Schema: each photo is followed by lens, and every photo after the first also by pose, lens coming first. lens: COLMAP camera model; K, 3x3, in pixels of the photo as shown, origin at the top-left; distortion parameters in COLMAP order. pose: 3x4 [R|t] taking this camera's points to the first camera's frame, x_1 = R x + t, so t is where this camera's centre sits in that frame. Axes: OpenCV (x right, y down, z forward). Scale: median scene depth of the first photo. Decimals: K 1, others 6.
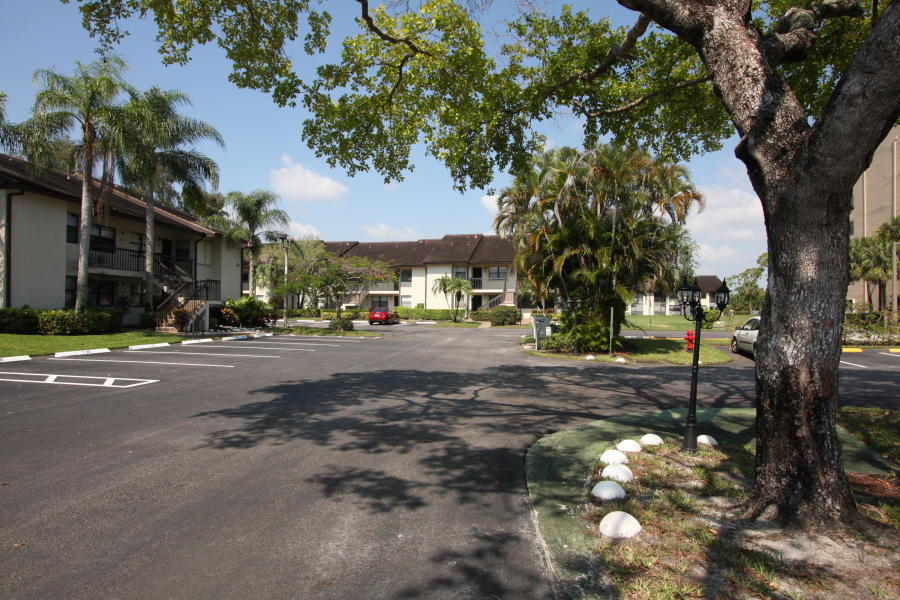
lens RADIAL K [[519.4, 0, 449.0], [0, 519.4, 310.8], [0, 0, 1]] dist [0.002051, 0.000232]
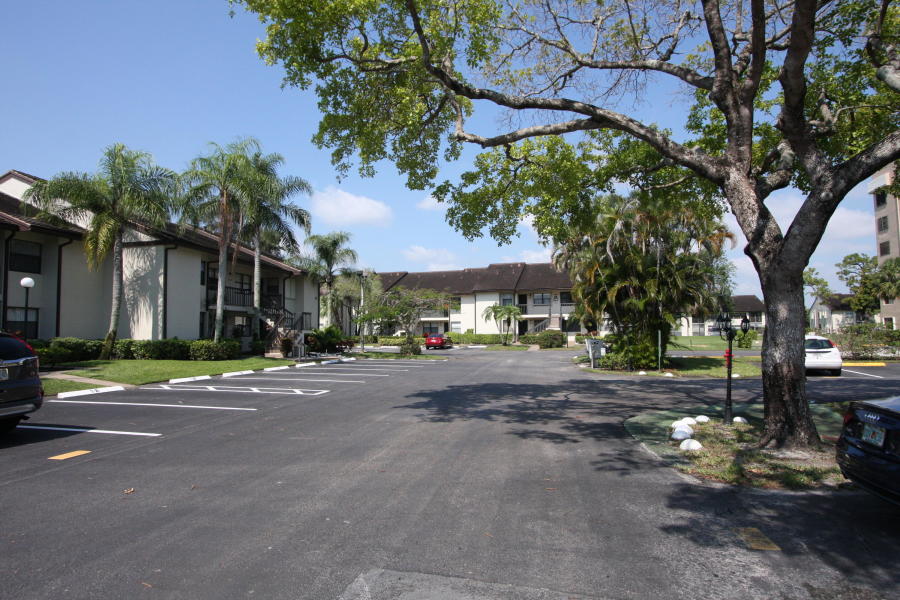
lens RADIAL K [[519.4, 0, 449.0], [0, 519.4, 310.8], [0, 0, 1]] dist [0.002051, 0.000232]
pose [[0.997966, -0.019935, -0.060555, -0.085821], [0.017069, 0.998727, -0.047475, -0.003134], [0.061424, 0.046345, 0.997035, -0.196651]]
